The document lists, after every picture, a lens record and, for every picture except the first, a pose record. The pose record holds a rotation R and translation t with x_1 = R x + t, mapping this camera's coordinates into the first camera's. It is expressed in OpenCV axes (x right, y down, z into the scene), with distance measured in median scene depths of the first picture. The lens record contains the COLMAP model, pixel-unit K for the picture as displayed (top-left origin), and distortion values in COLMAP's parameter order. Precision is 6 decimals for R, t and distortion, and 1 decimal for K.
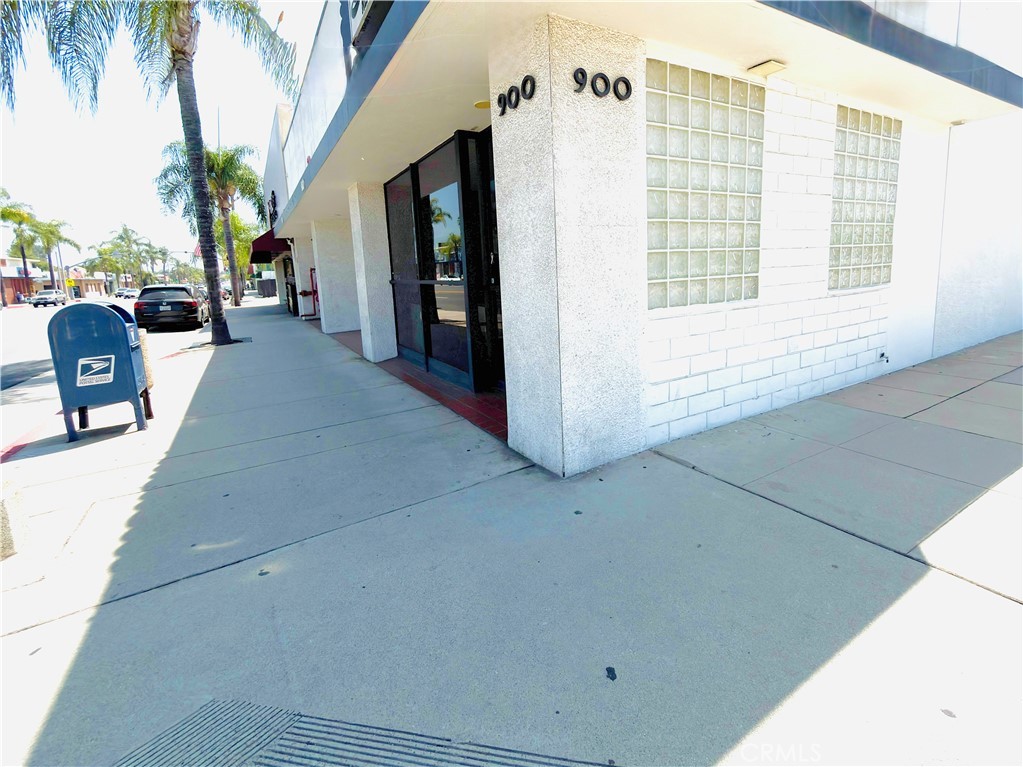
lens RADIAL K [[488.8, 0, 507.3], [0, 488.8, 346.7], [0, 0, 1]] dist [-0.002777, -0.000982]
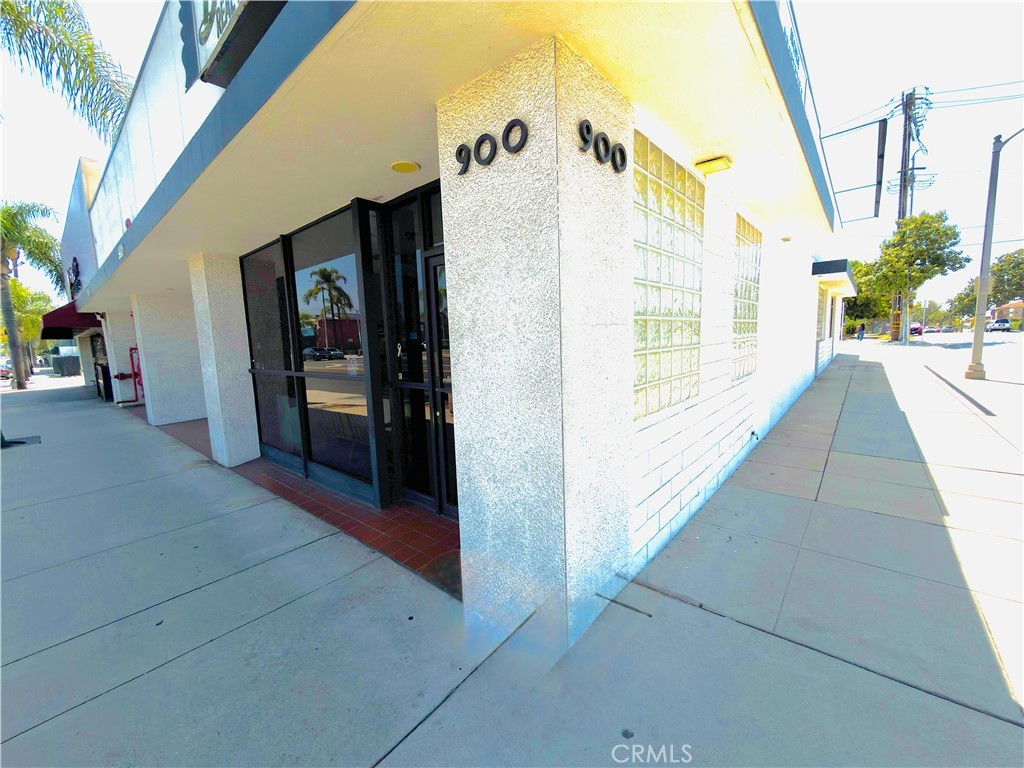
lens RADIAL K [[424.9, 0, 503.7], [0, 424.9, 385.8], [0, 0, 1]] dist [-0.000279, -0.000193]
pose [[0.941447, -0.032360, 0.335605, -0.135224], [0.051675, 0.997472, -0.048780, -0.088599], [-0.333178, 0.063266, 0.940739, 0.295652]]
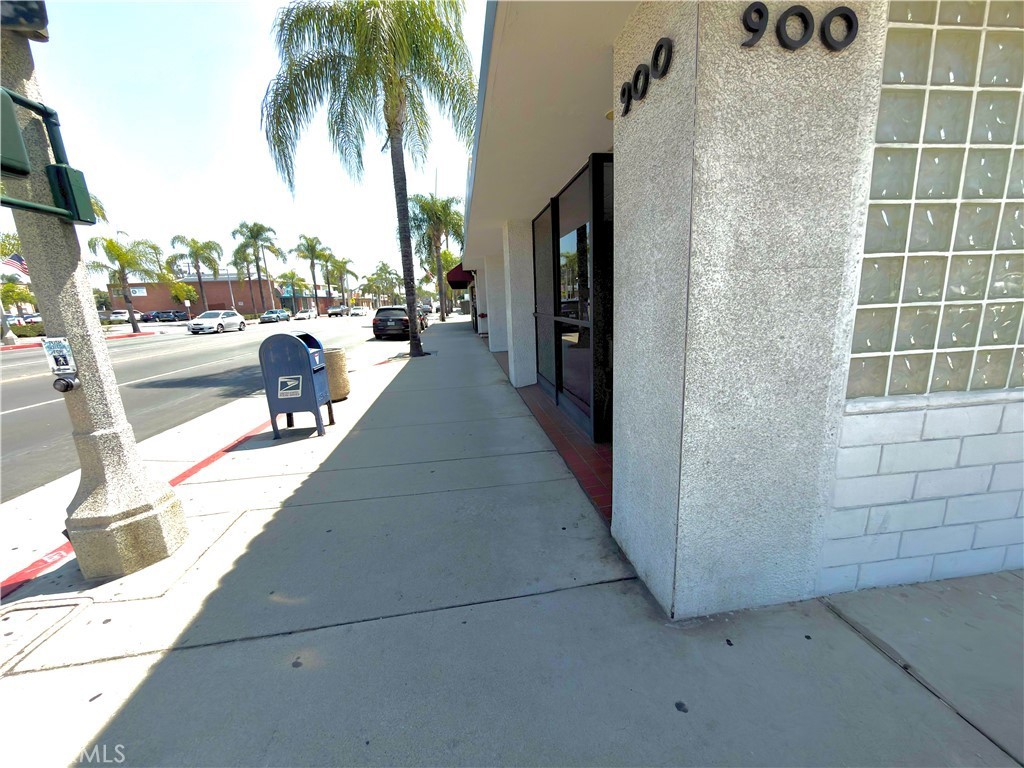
lens RADIAL K [[405.2, 0, 491.2], [0, 405.2, 382.0], [0, 0, 1]] dist [-0.000273, -0.005801]
pose [[0.918611, 0.084463, -0.386030, 0.052870], [-0.059829, 0.995356, 0.075412, -0.086080], [0.390607, -0.046179, 0.919399, 0.268035]]
